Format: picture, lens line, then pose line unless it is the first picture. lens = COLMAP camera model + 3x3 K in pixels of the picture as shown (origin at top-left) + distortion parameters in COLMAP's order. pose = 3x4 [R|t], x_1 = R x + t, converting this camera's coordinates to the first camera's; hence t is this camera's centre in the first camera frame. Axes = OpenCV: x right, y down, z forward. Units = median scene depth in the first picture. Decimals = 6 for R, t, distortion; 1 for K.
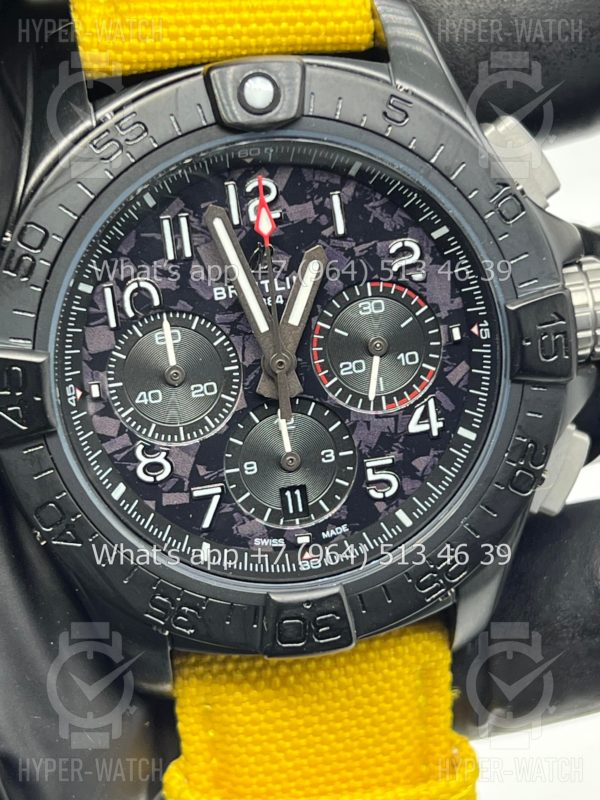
lens RADIAL K [[1874.4, 0, 299.0], [0, 1874.4, 388.8], [0, 0, 1]] dist [-0.055659, 3.611202]
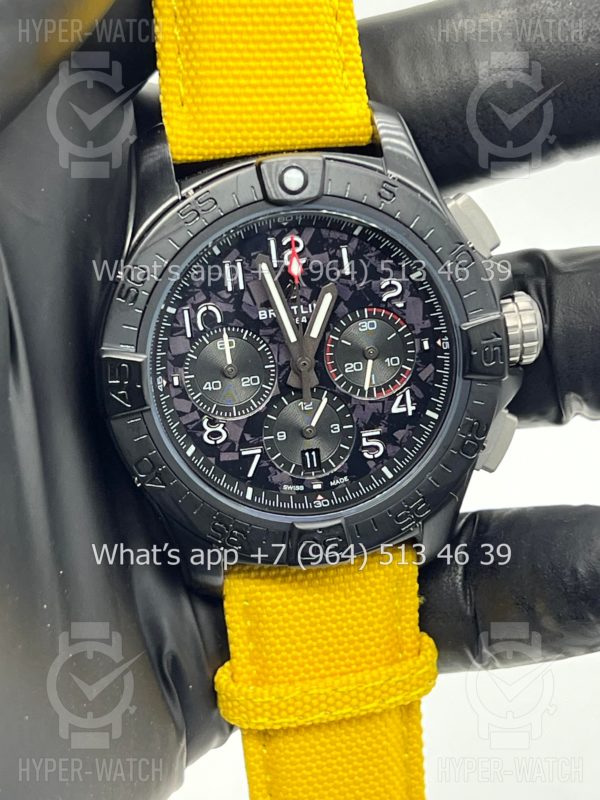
lens RADIAL K [[1874.4, 0, 299.0], [0, 1874.4, 388.8], [0, 0, 1]] dist [-0.055659, 3.611202]
pose [[0.999787, 0.016462, 0.012455, -0.031239], [-0.016638, 0.999762, 0.014086, -0.014531], [-0.012220, -0.014290, 0.999823, -0.442725]]
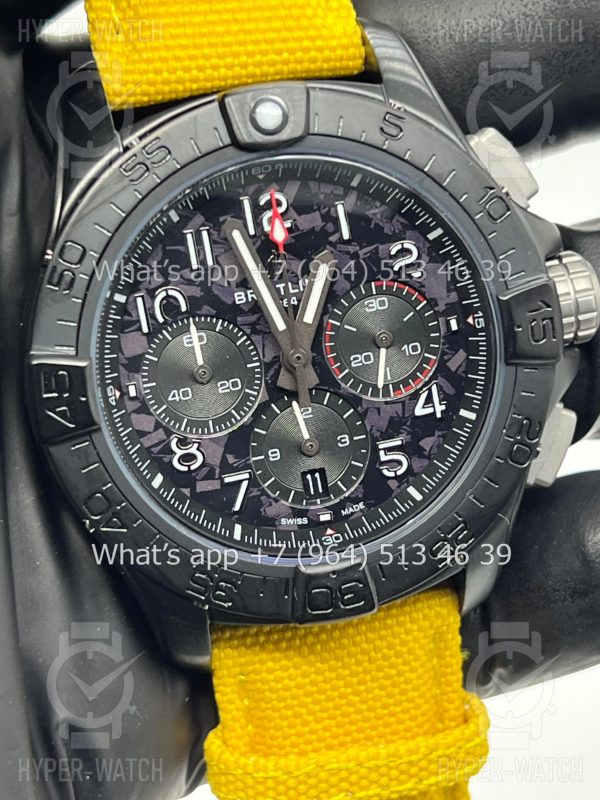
lens RADIAL K [[1903.6, 0, 300.0], [0, 1903.6, 400.0], [0, 0, 1]] dist [0.035571, 0.093301]
pose [[0.998354, -0.048776, 0.030156, -0.043463], [0.049267, 0.998661, -0.015753, 0.028722], [-0.029347, 0.017213, 0.999421, -0.123965]]
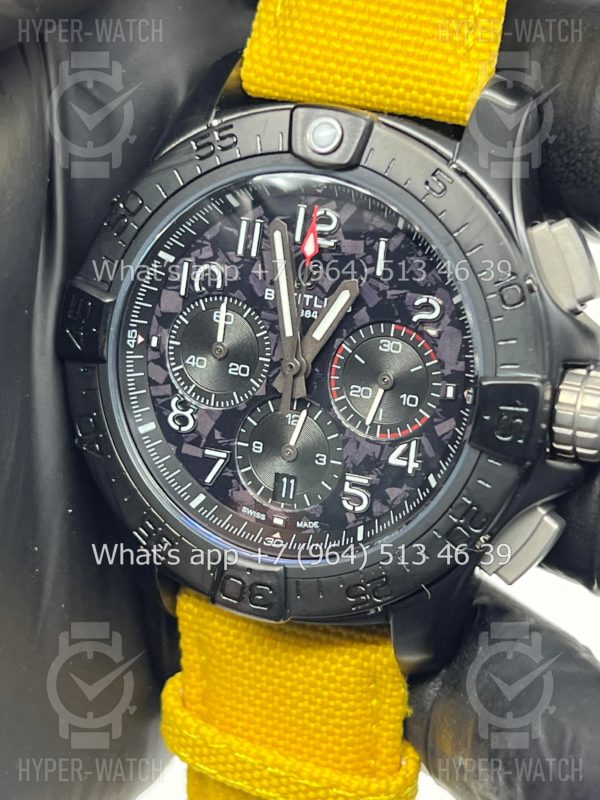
lens RADIAL K [[1874.4, 0, 299.0], [0, 1874.4, 388.8], [0, 0, 1]] dist [-0.055659, 3.611202]
pose [[0.849974, 0.307981, -0.427424, 0.485095], [-0.309673, 0.948438, 0.067585, -0.078986], [0.426200, 0.074916, 0.901521, -0.037785]]
